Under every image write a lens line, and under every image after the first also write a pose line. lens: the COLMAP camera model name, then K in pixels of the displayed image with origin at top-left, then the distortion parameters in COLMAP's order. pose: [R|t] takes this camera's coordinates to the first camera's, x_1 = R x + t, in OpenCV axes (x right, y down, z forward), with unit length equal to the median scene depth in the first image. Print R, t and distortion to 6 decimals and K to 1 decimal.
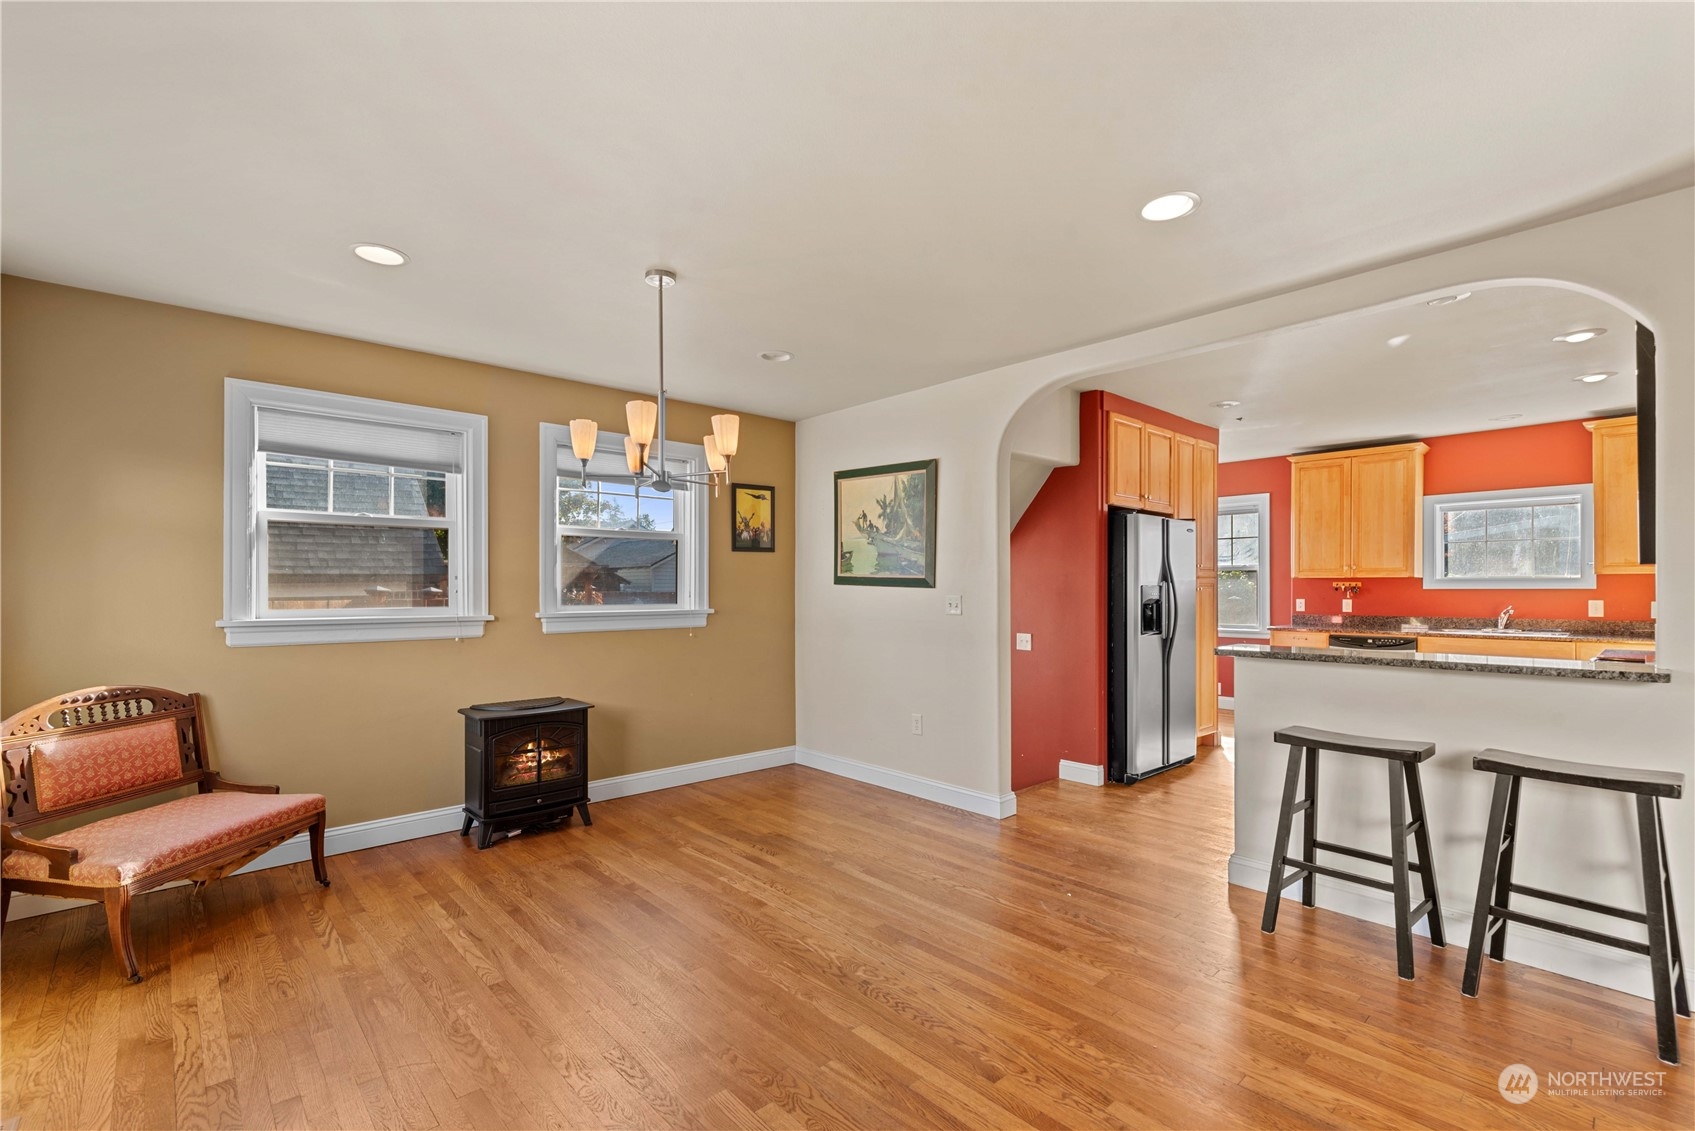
lens RADIAL K [[747.2, 0, 829.3], [0, 747.2, 593.9], [0, 0, 1]] dist [0.001241, -0.000580]
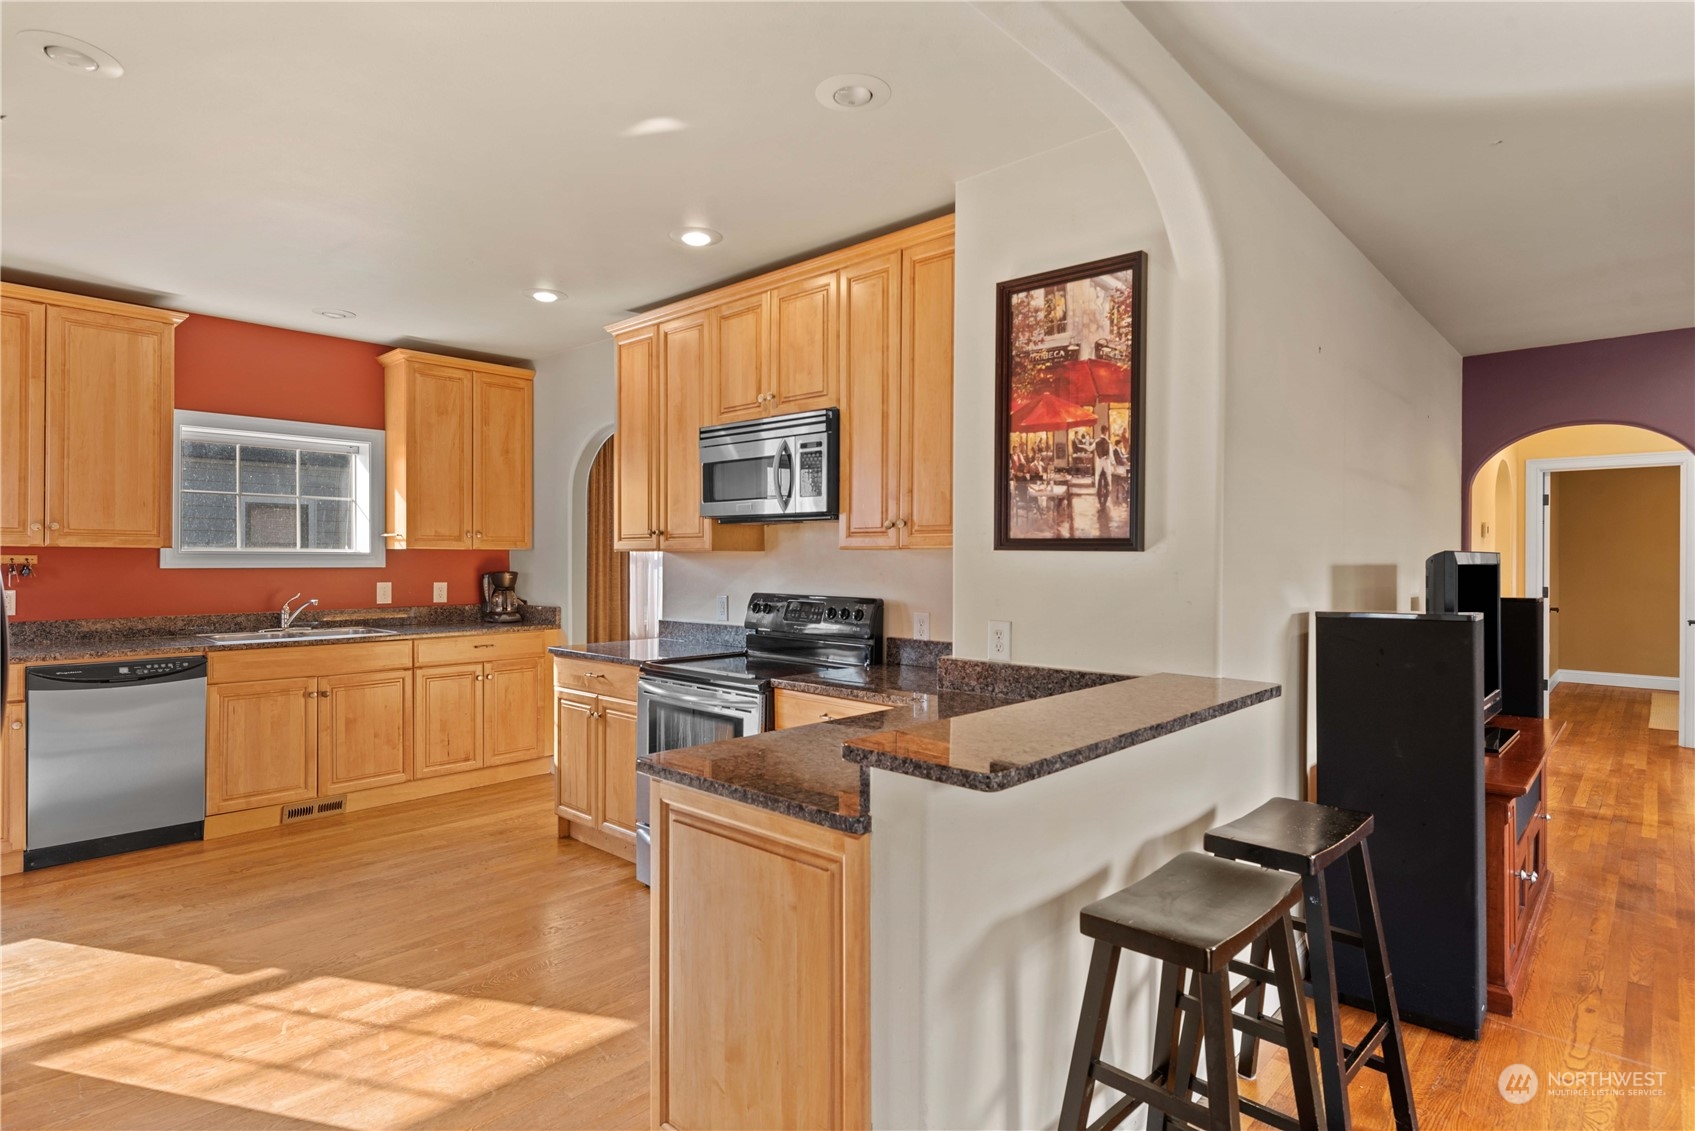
lens RADIAL K [[888.0, 0, 847.4], [0, 888.0, 563.4], [0, 0, 1]] dist [0.007593, -0.002209]
pose [[-0.093719, -0.002845, 0.995595, 0.077829], [0.002117, 0.999993, 0.003056, -0.015212], [-0.995596, 0.002394, -0.093712, 0.702433]]
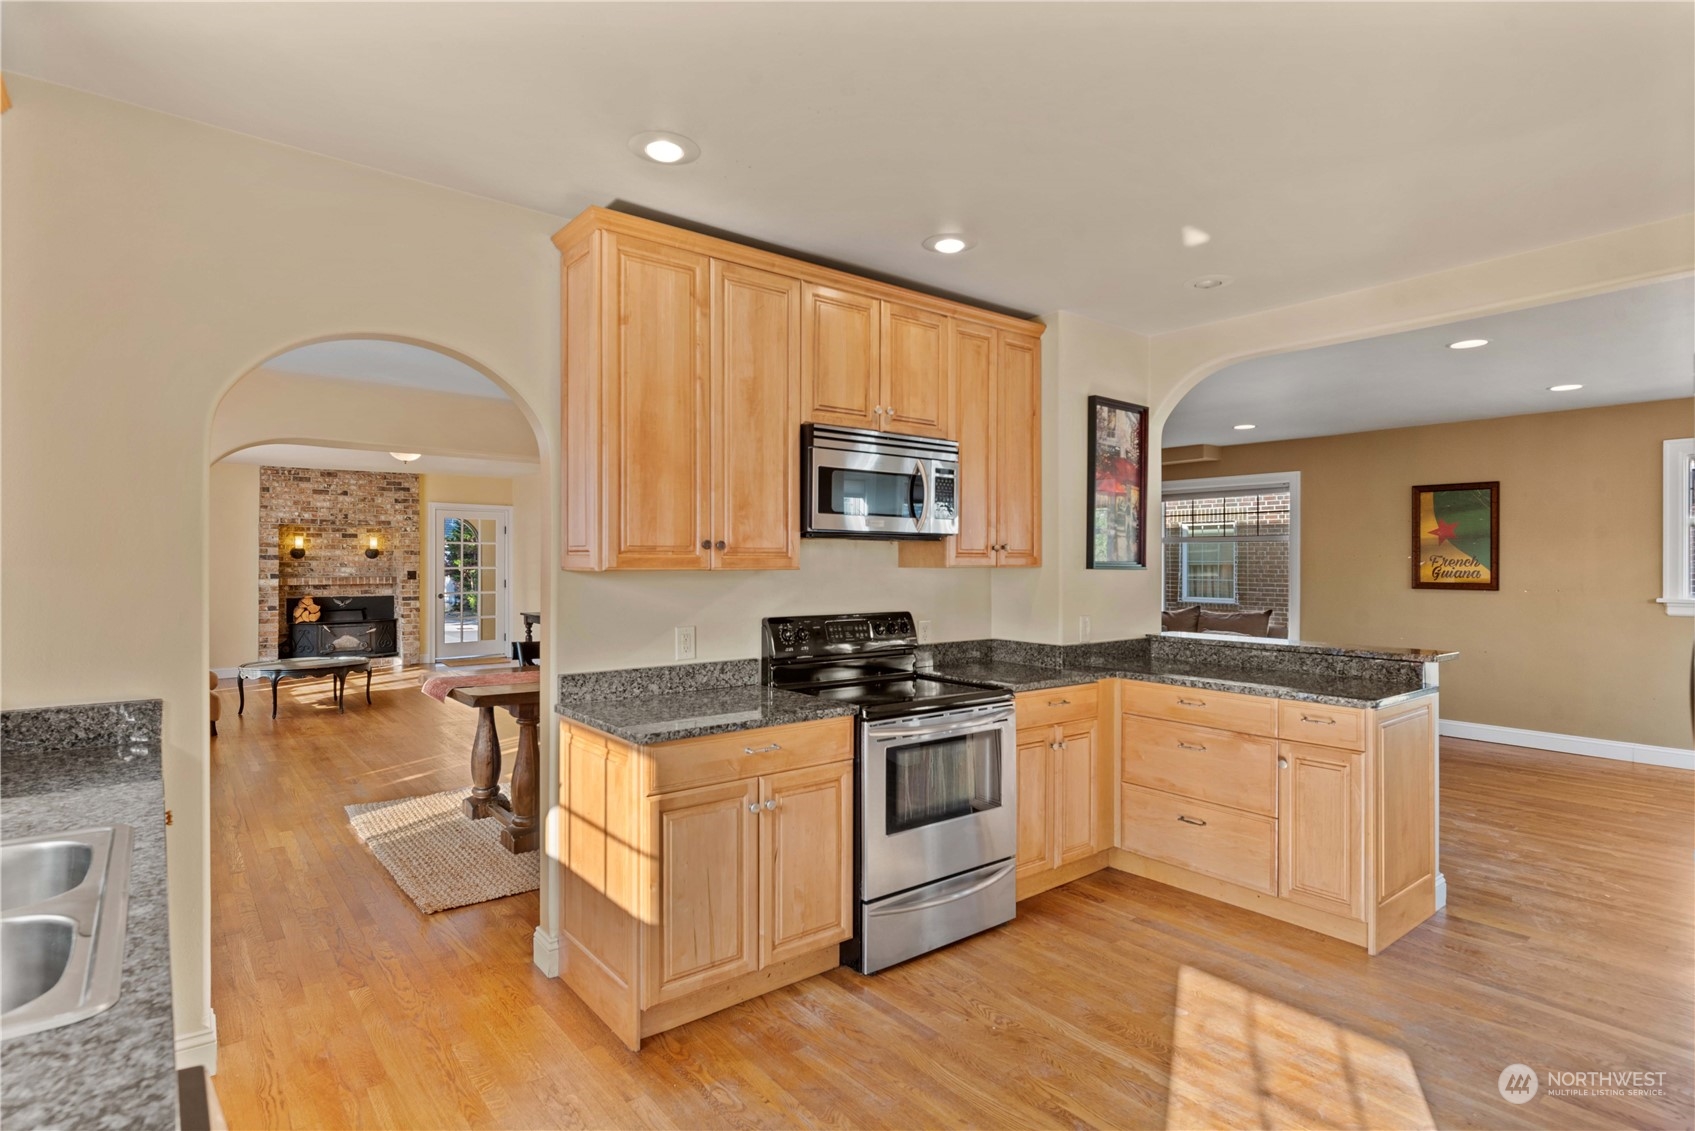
lens RADIAL K [[888.0, 0, 850.1], [0, 888.0, 552.7], [0, 0, 1]] dist [0.007593, -0.002209]
pose [[-0.999109, 0.002307, 0.042130, 0.809015], [0.002177, 0.999993, -0.003126, -0.034746], [-0.042137, -0.003032, -0.999107, 1.406068]]
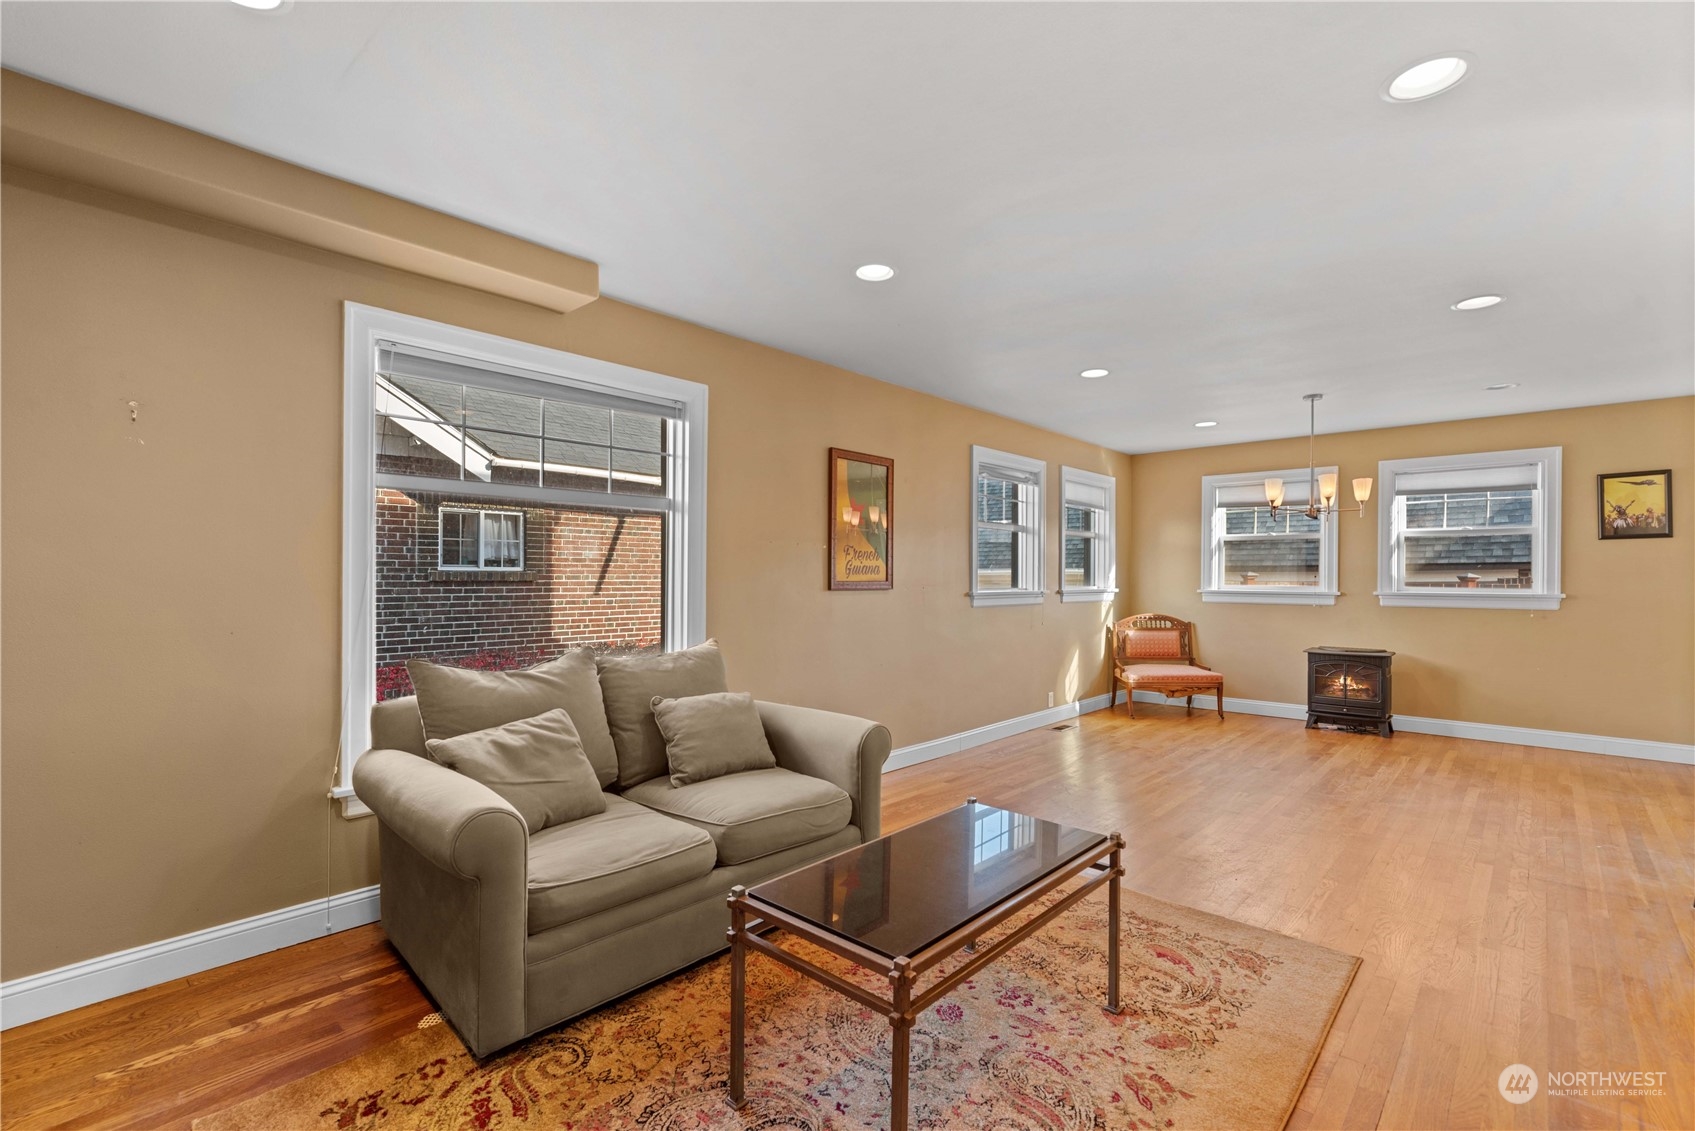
lens RADIAL K [[772.5, 0, 841.6], [0, 772.5, 581.4], [0, 0, 1]] dist [0.000866, -0.000236]
pose [[0.097284, 0.010650, -0.995200, 0.860079], [-0.010901, 0.999894, 0.009634, 0.001974], [0.995197, 0.009912, 0.097389, -0.160333]]
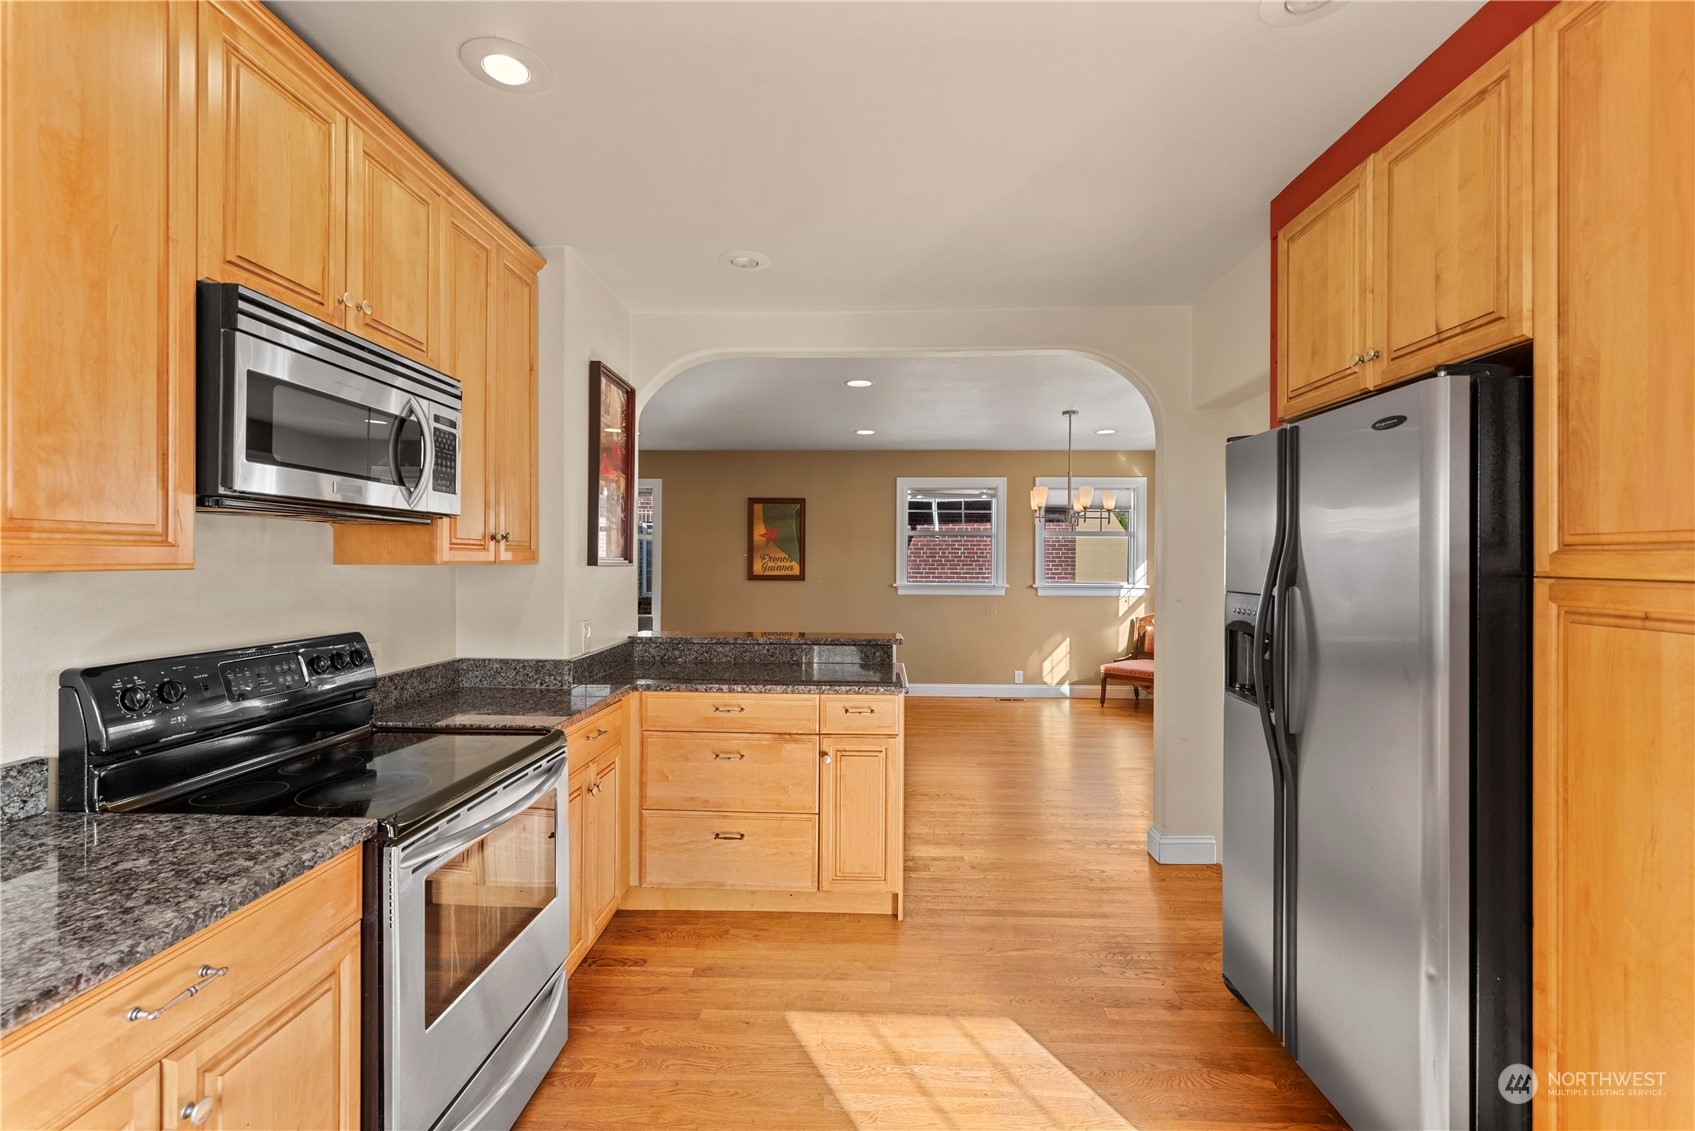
lens RADIAL K [[747.2, 0, 861.1], [0, 747.2, 560.1], [0, 0, 1]] dist [0.001241, -0.000580]
pose [[-0.682039, 0.000723, -0.731315, 0.908604], [-0.005903, 0.999961, 0.006493, -0.031071], [0.731292, 0.008745, -0.682008, 1.121686]]
